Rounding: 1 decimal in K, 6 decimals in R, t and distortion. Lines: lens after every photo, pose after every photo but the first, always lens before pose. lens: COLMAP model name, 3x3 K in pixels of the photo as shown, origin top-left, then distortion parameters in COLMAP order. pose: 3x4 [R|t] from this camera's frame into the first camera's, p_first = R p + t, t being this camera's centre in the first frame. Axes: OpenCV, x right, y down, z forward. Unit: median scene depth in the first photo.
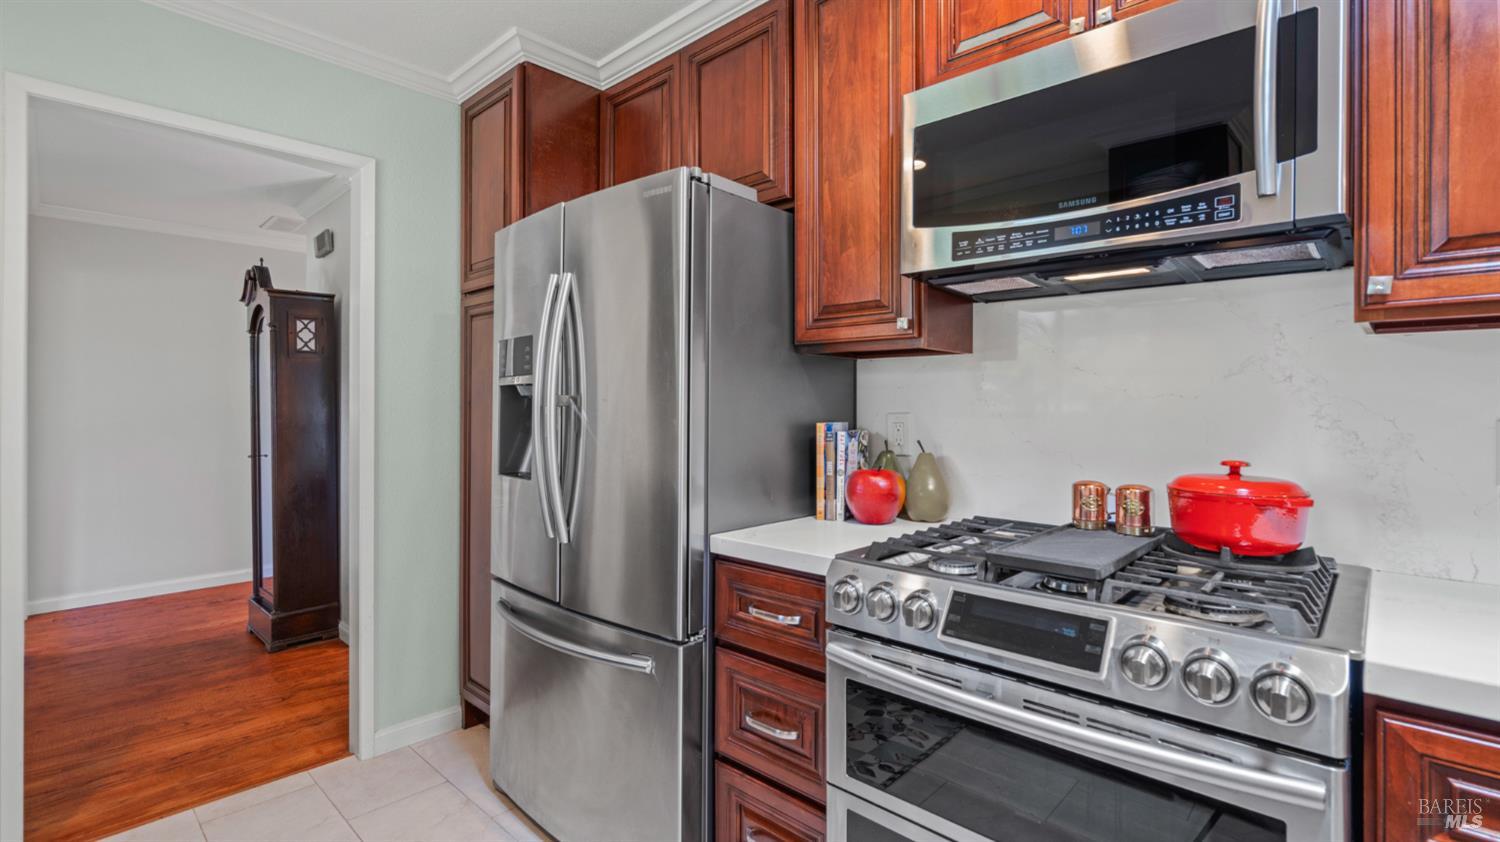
lens RADIAL K [[686.4, 0, 754.0], [0, 686.4, 403.4], [0, 0, 1]] dist [-0.005471, 0.001741]
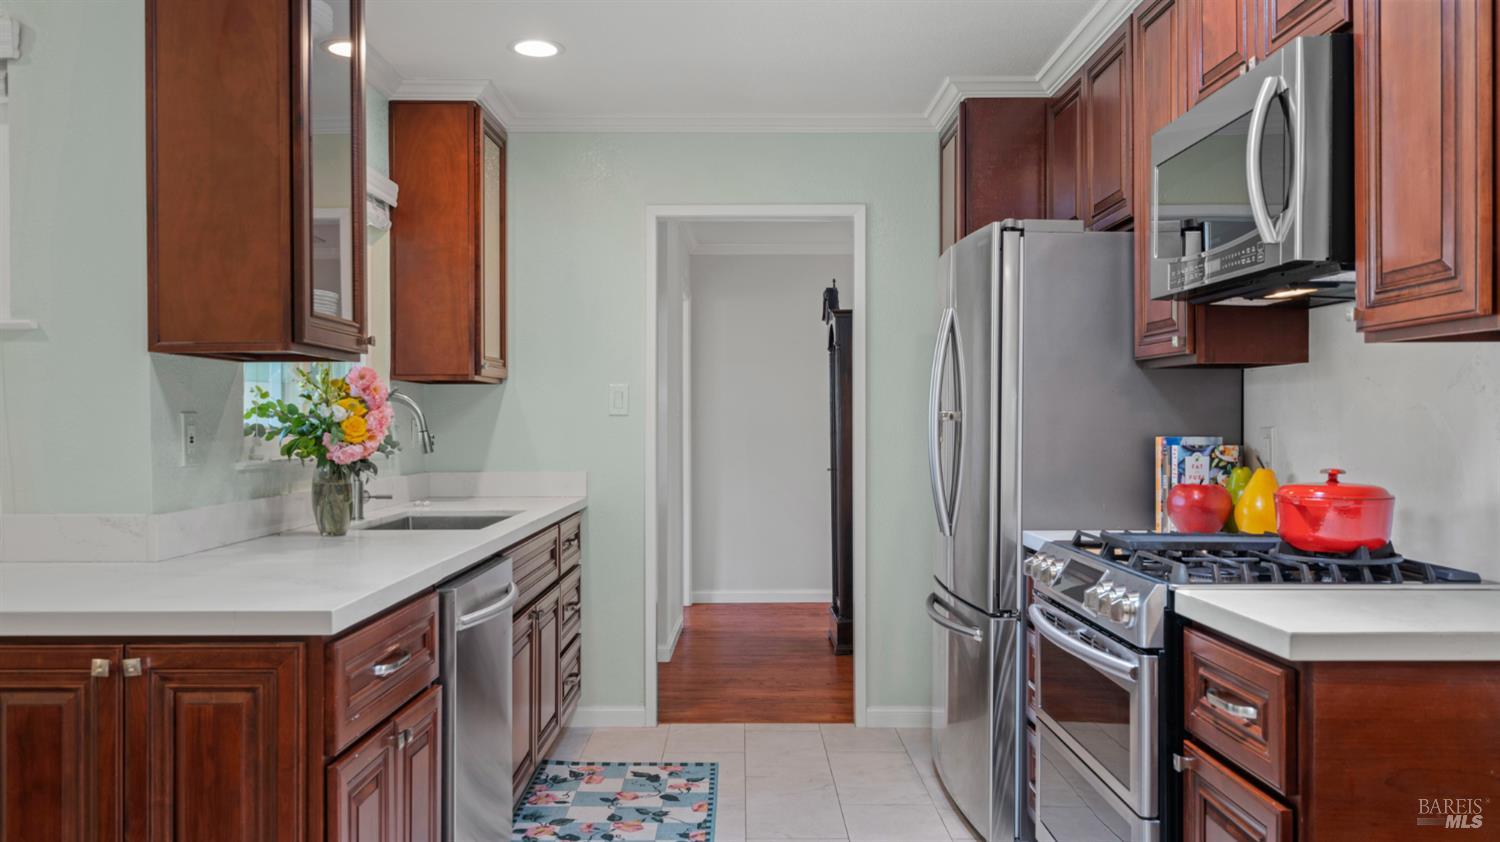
lens RADIAL K [[1199.4, 0, 749.8], [0, 1199.4, 424.1], [0, 0, 1]] dist [0.011514, 0.001148]
pose [[0.688340, -0.001106, -0.725387, 0.846905], [0.005952, 0.999974, 0.004124, -0.000668], [0.725364, -0.007157, 0.688328, -0.573562]]
